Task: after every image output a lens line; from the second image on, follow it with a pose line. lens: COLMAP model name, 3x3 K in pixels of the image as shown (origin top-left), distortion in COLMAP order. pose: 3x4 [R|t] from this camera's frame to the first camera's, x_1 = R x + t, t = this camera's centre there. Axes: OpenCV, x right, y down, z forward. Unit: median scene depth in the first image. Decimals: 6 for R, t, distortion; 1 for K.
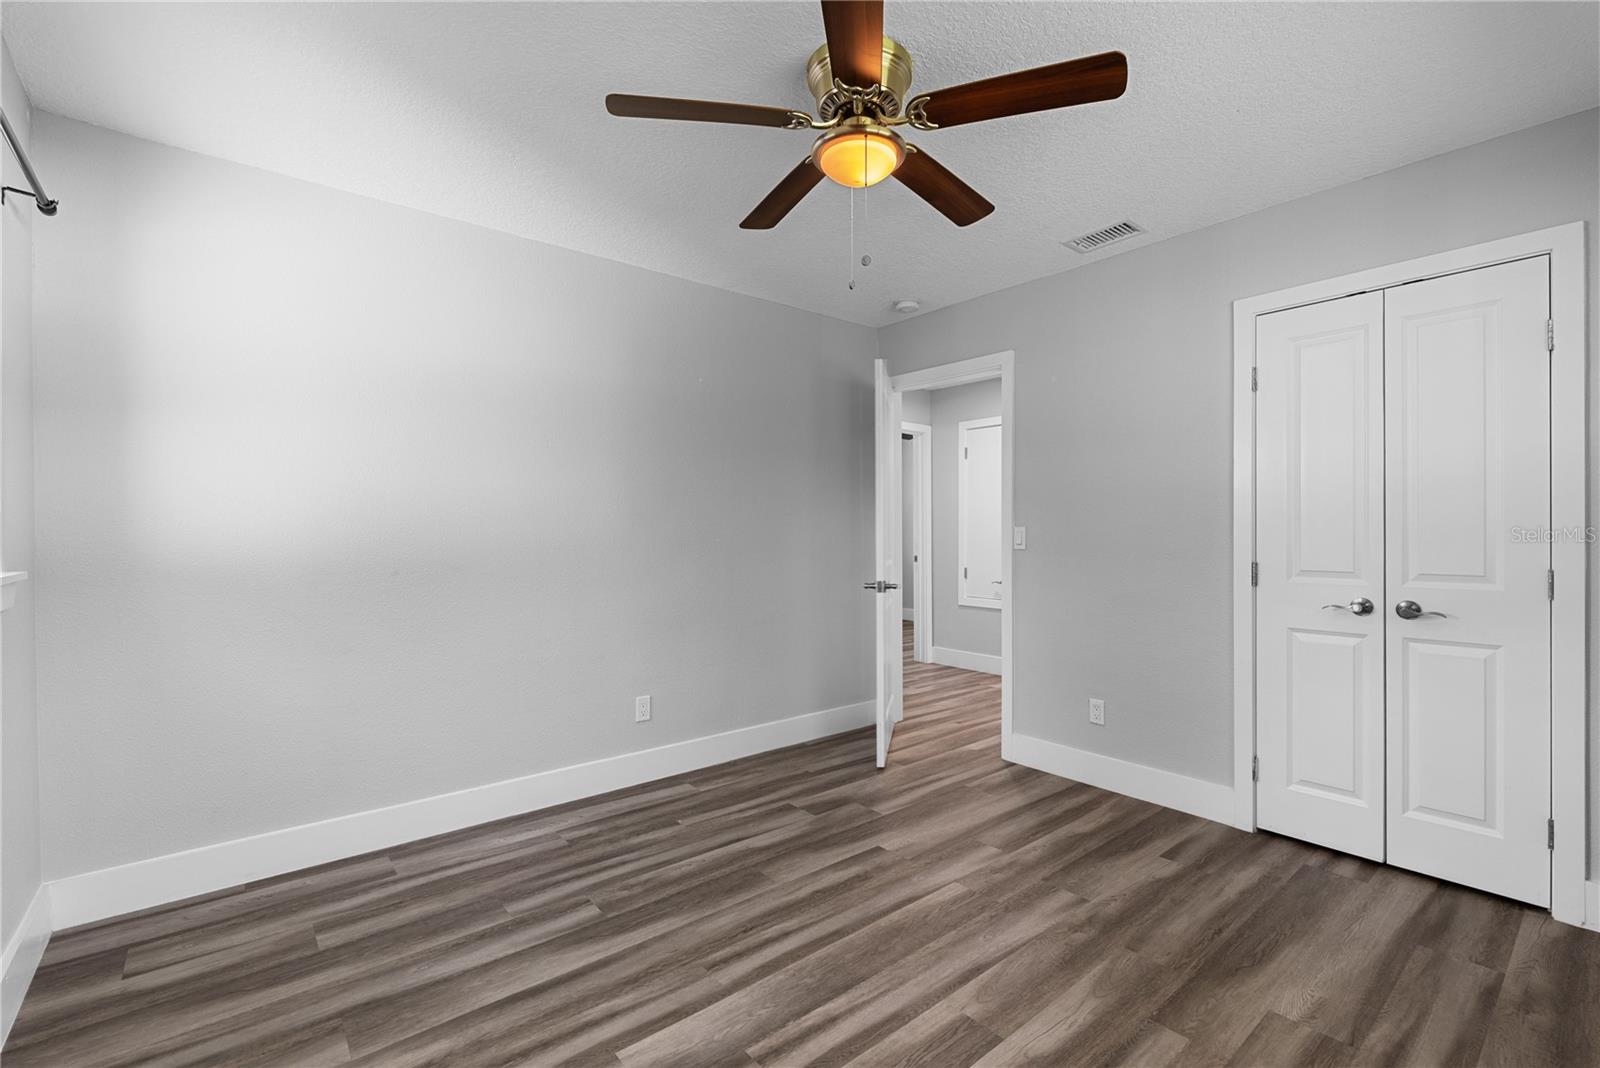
lens RADIAL K [[706.6, 0, 800.0], [0, 706.6, 534.0], [0, 0, 1]] dist [-0.003456, -0.000307]
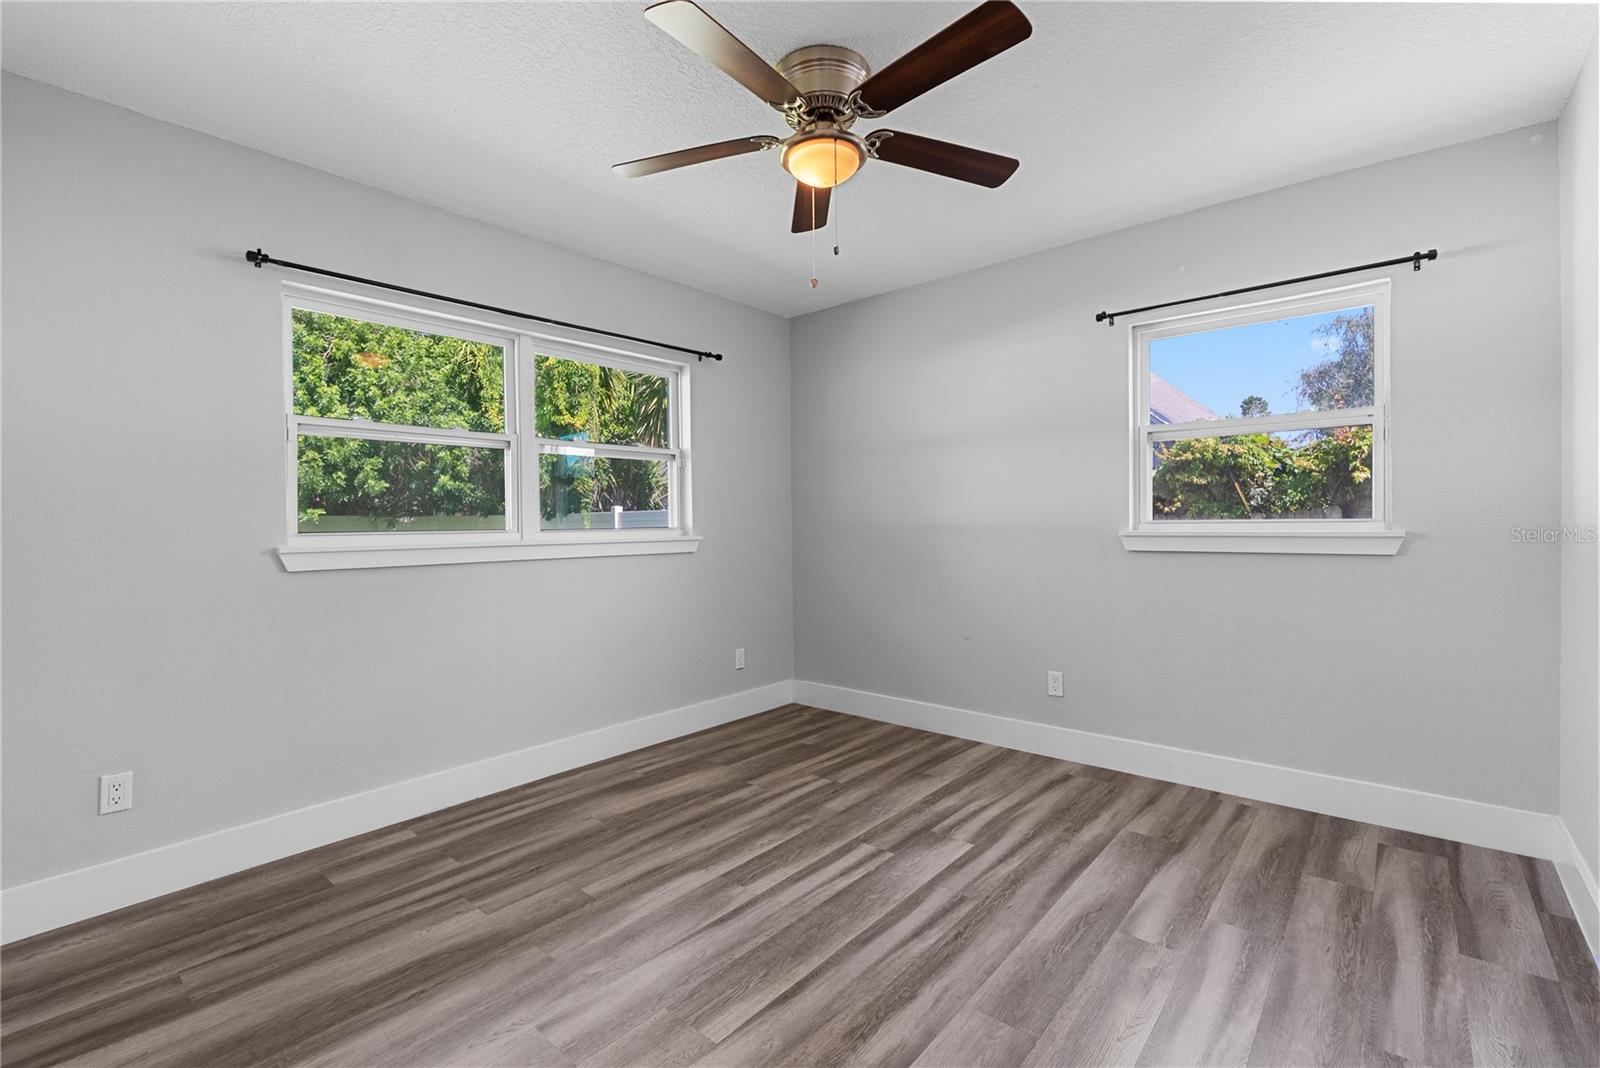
lens RADIAL K [[706.6, 0, 800.0], [0, 706.6, 534.0], [0, 0, 1]] dist [-0.003456, -0.000307]
pose [[-0.985336, 0.017204, -0.169755, 0.299268], [0.013616, 0.999659, 0.022282, 0.011771], [0.170081, 0.019644, -0.985234, 2.001149]]
